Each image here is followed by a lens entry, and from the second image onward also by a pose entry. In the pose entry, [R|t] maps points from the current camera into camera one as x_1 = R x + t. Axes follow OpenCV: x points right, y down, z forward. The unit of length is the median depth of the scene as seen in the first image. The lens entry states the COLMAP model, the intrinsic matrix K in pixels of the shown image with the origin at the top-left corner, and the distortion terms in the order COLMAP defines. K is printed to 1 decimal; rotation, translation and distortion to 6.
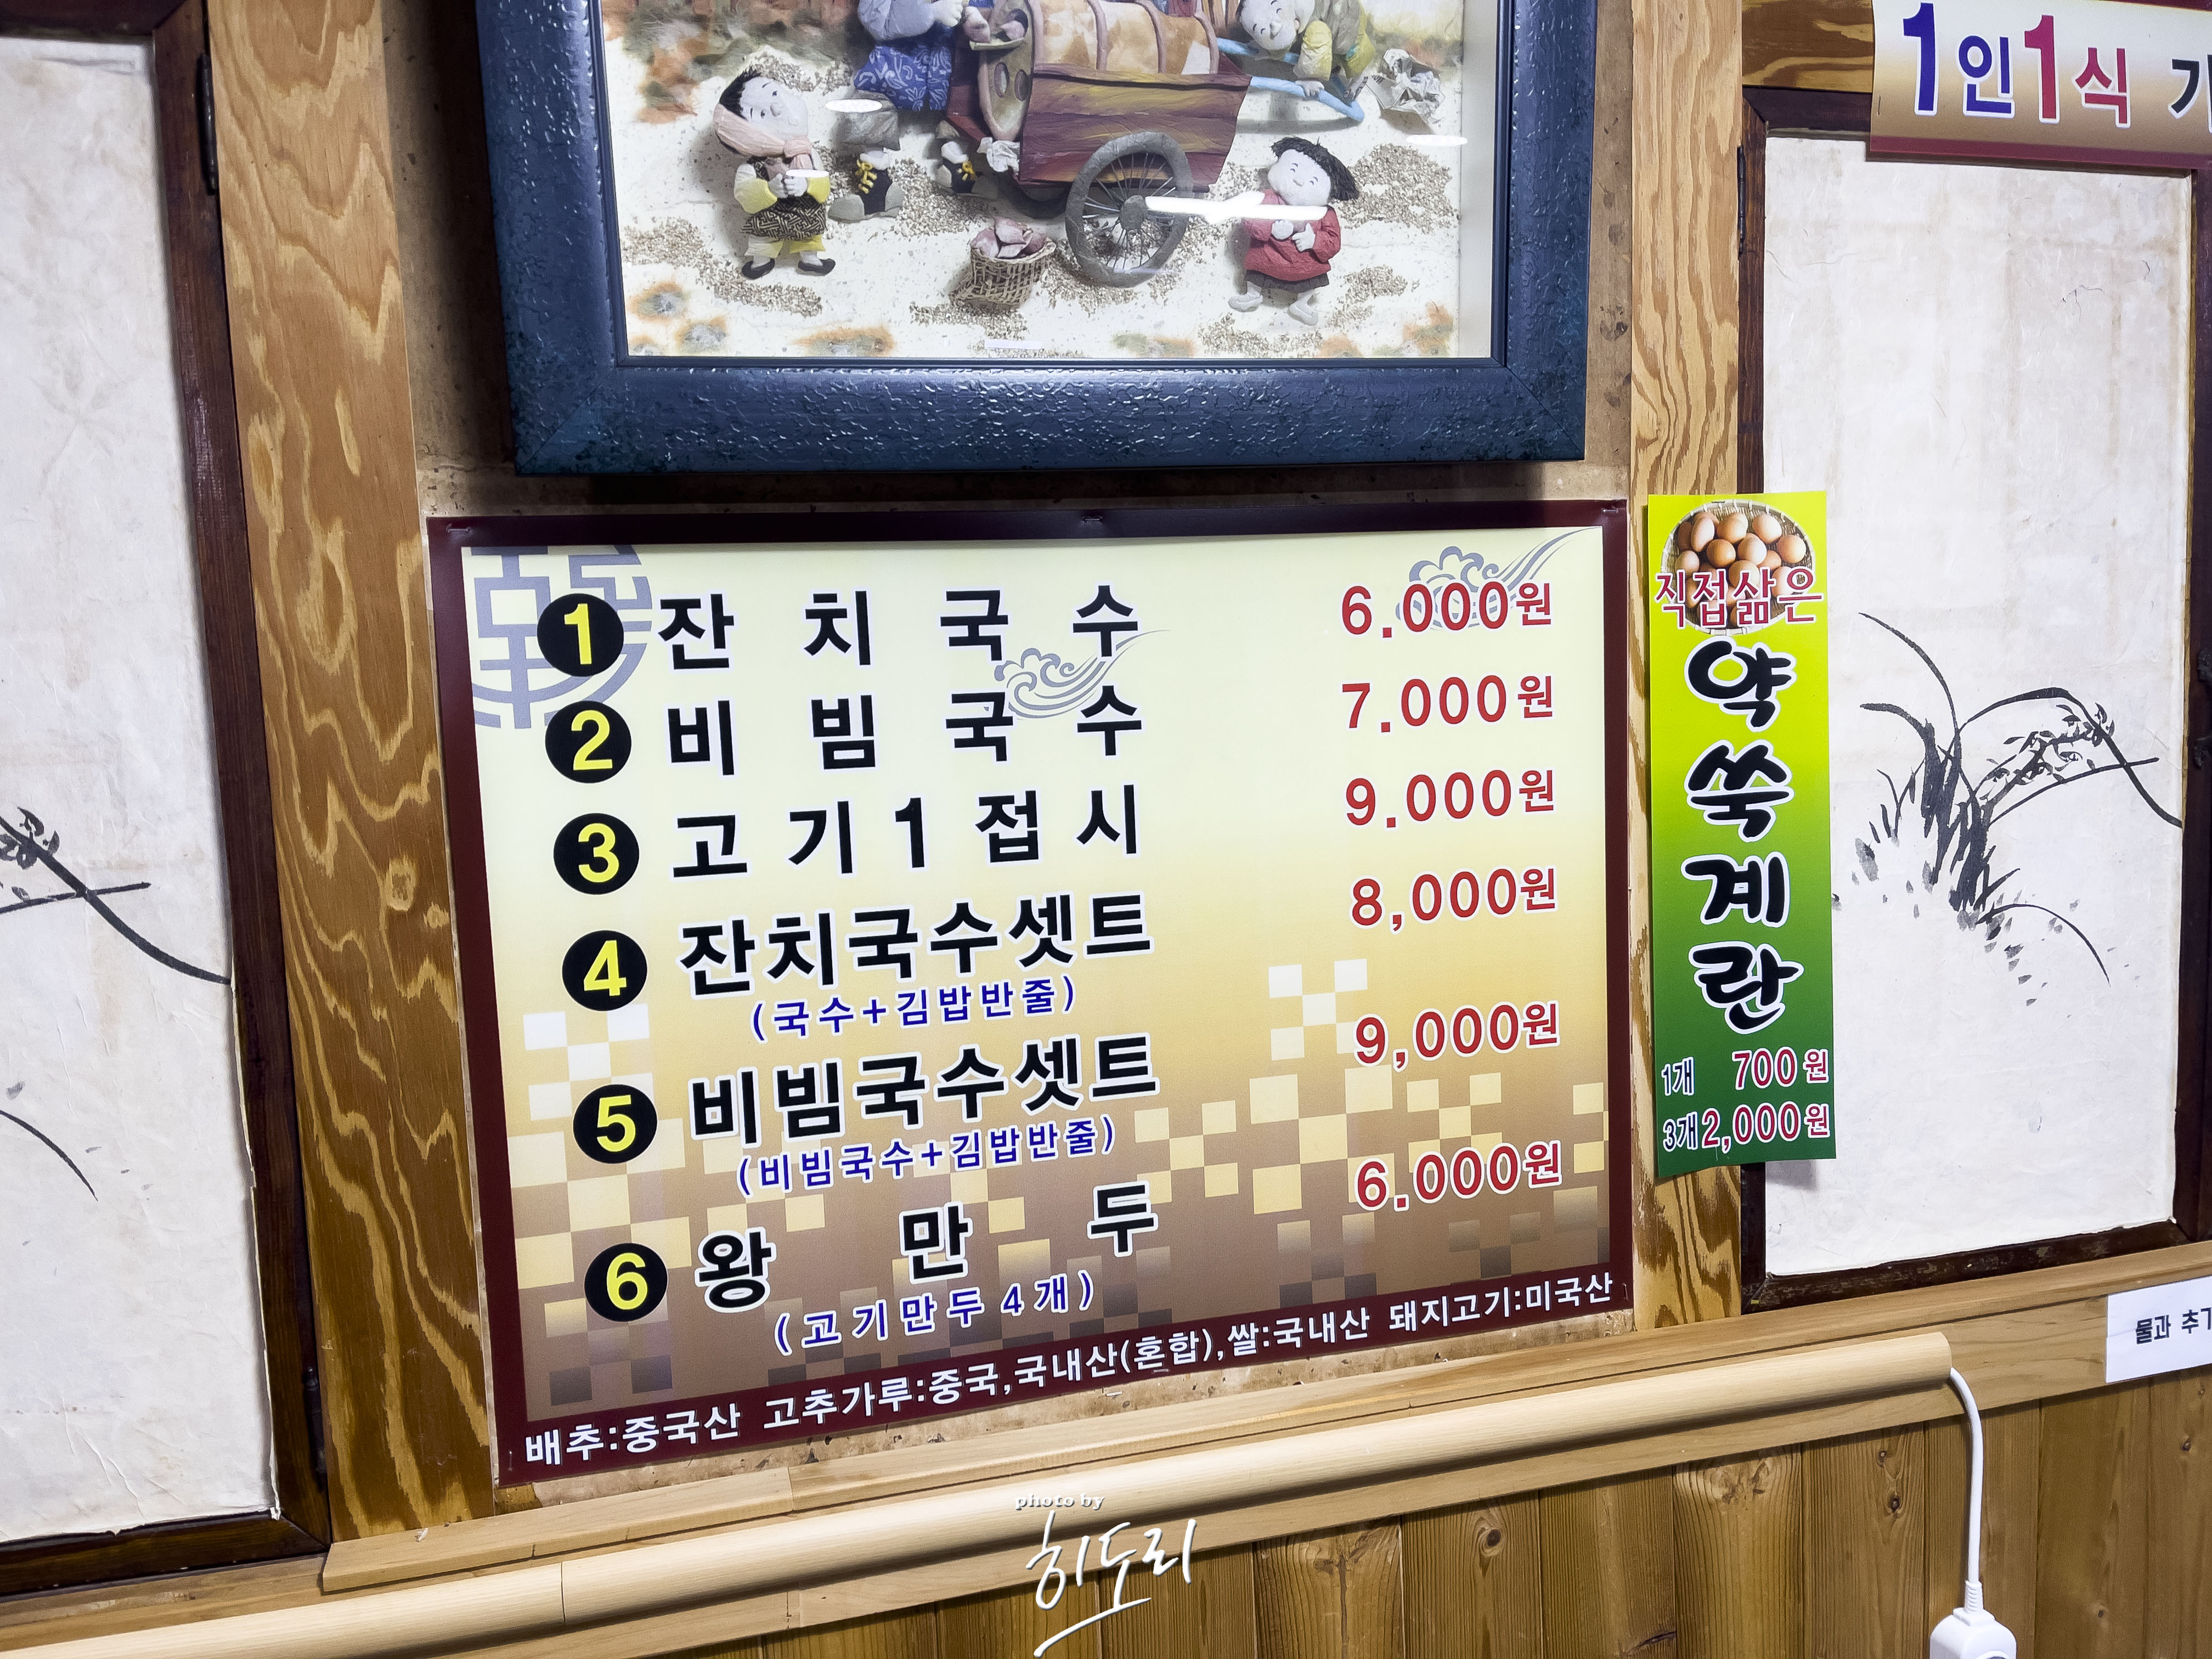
lens RADIAL K [[1678.2, 0, 1108.0], [0, 1678.2, 846.7], [0, 0, 1]] dist [0.072958, -0.102743]
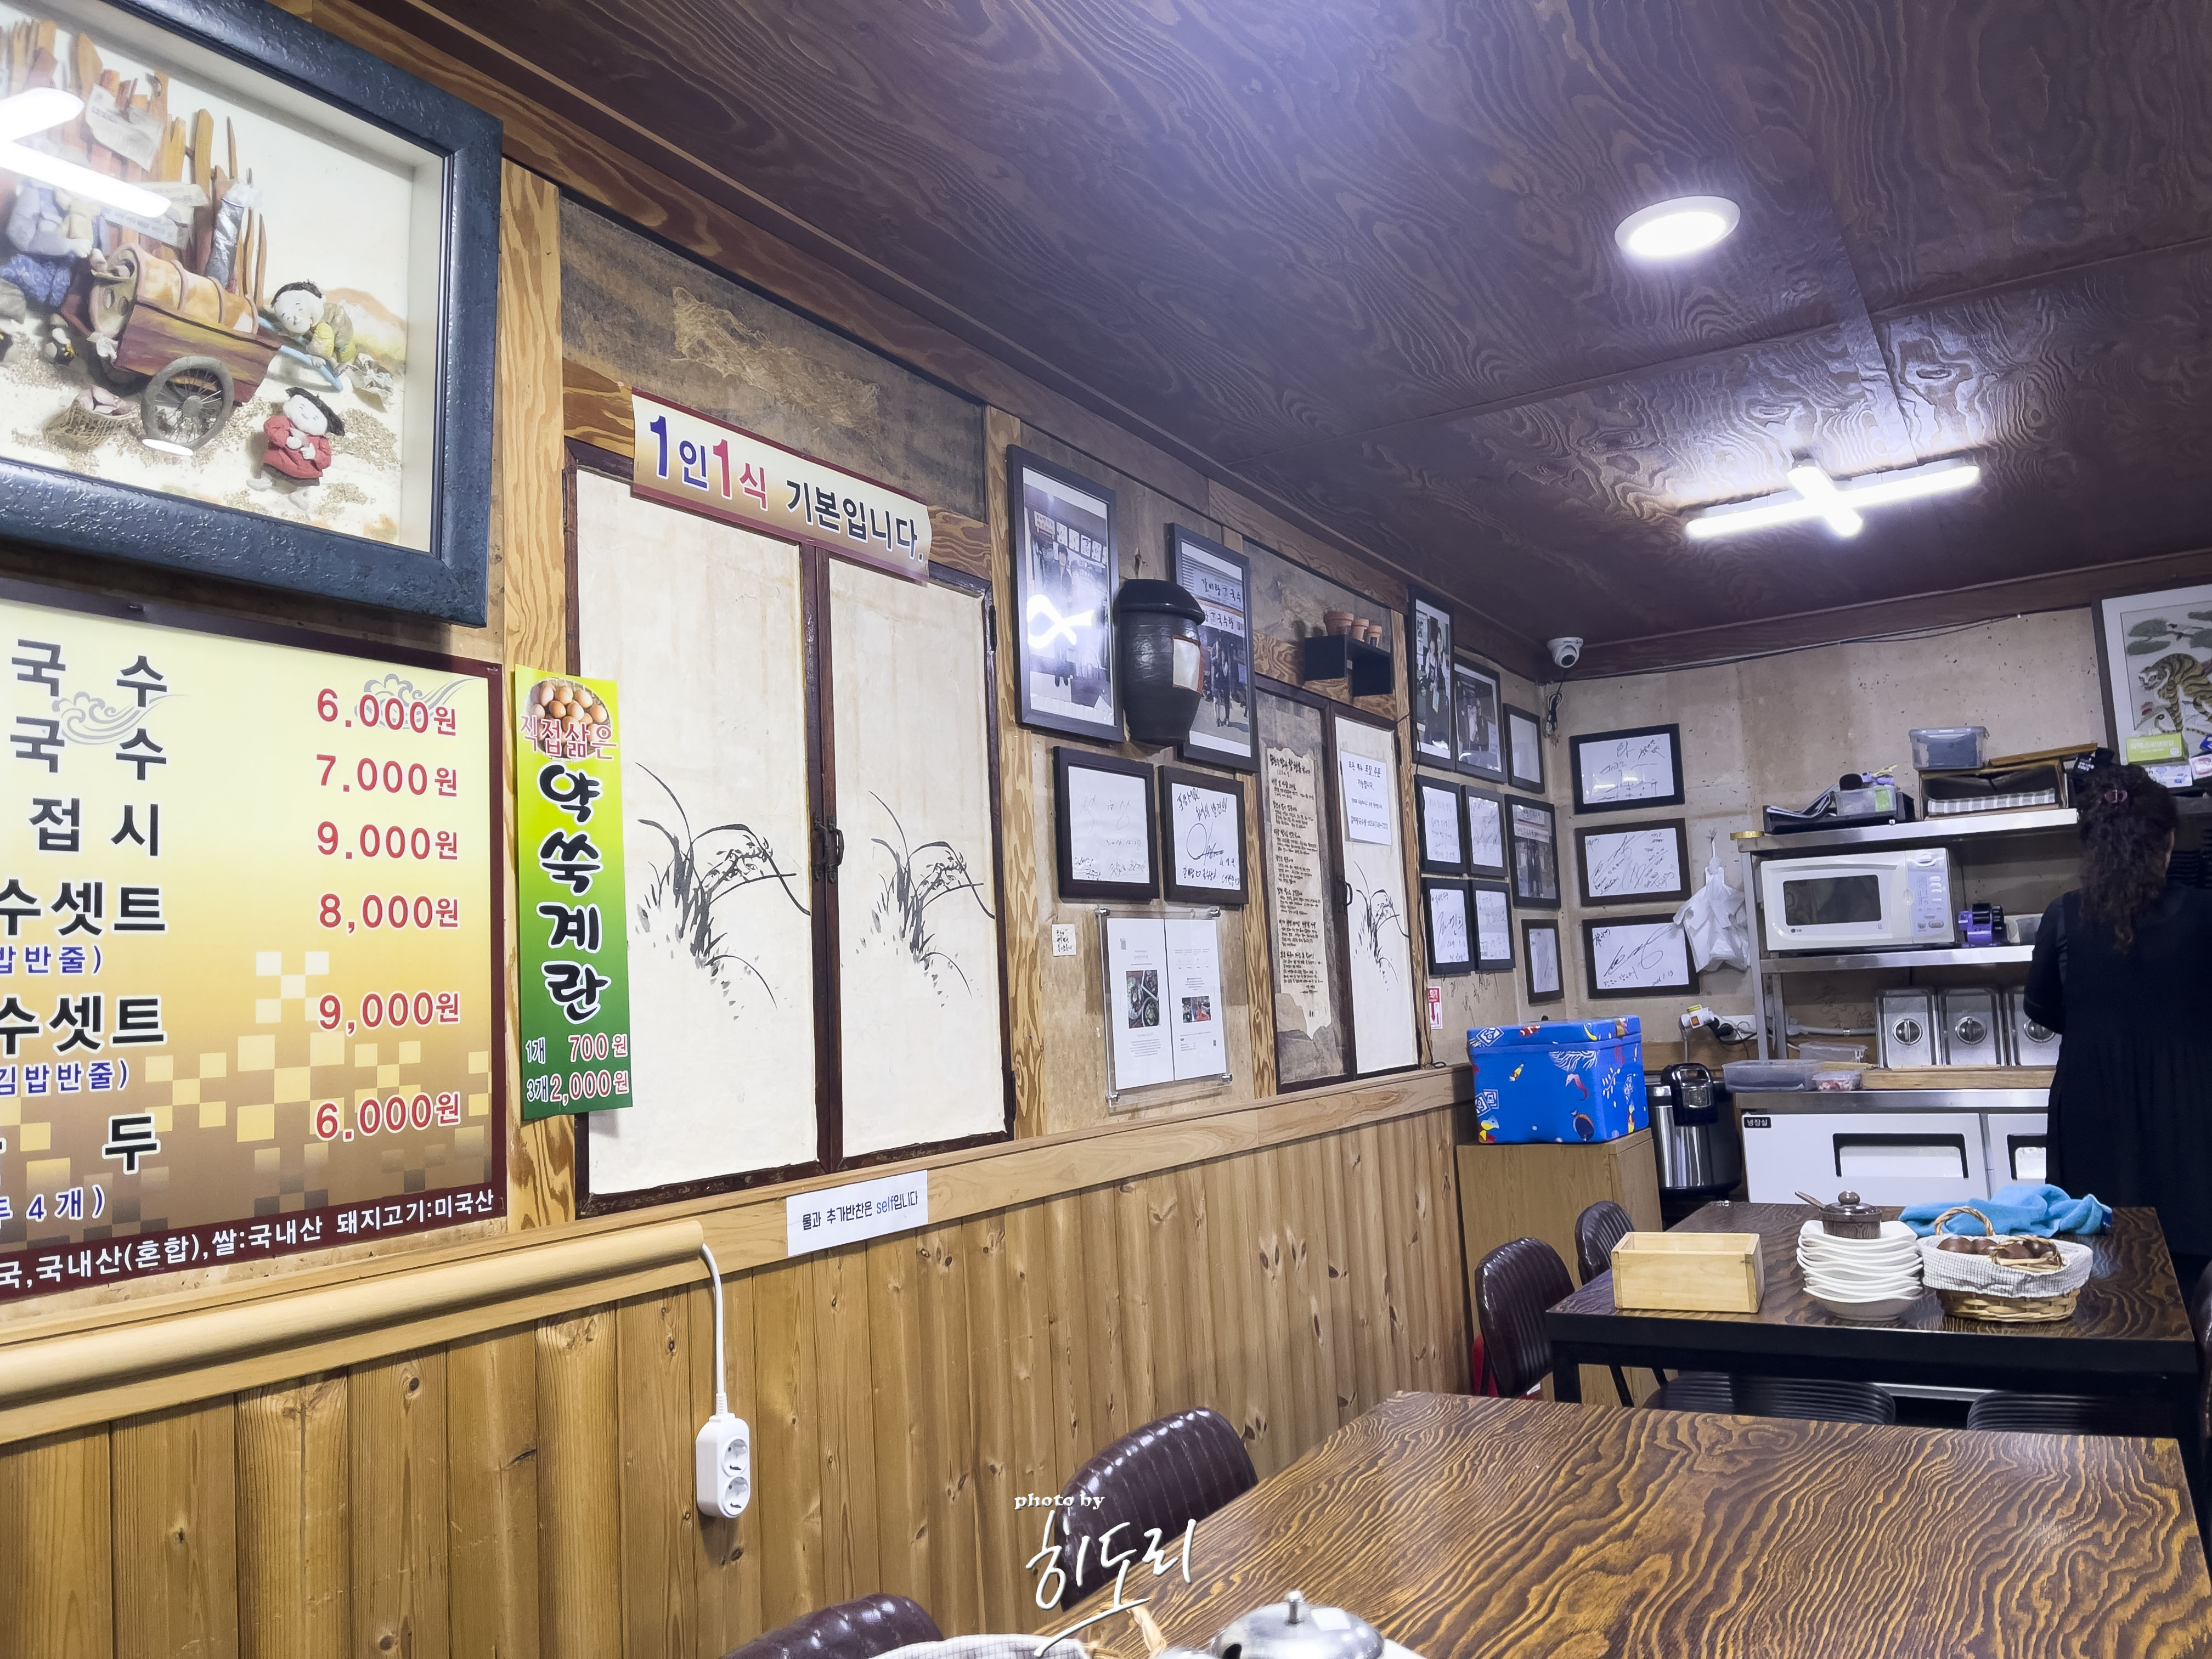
lens RADIAL K [[1678.2, 0, 1104.1], [0, 1678.2, 843.7], [0, 0, 1]] dist [0.072958, -0.102743]
pose [[0.723366, 0.071801, 0.686721, -0.344764], [0.088168, 0.976831, -0.195007, 0.304105], [-0.684812, 0.201609, 0.700276, -0.426989]]
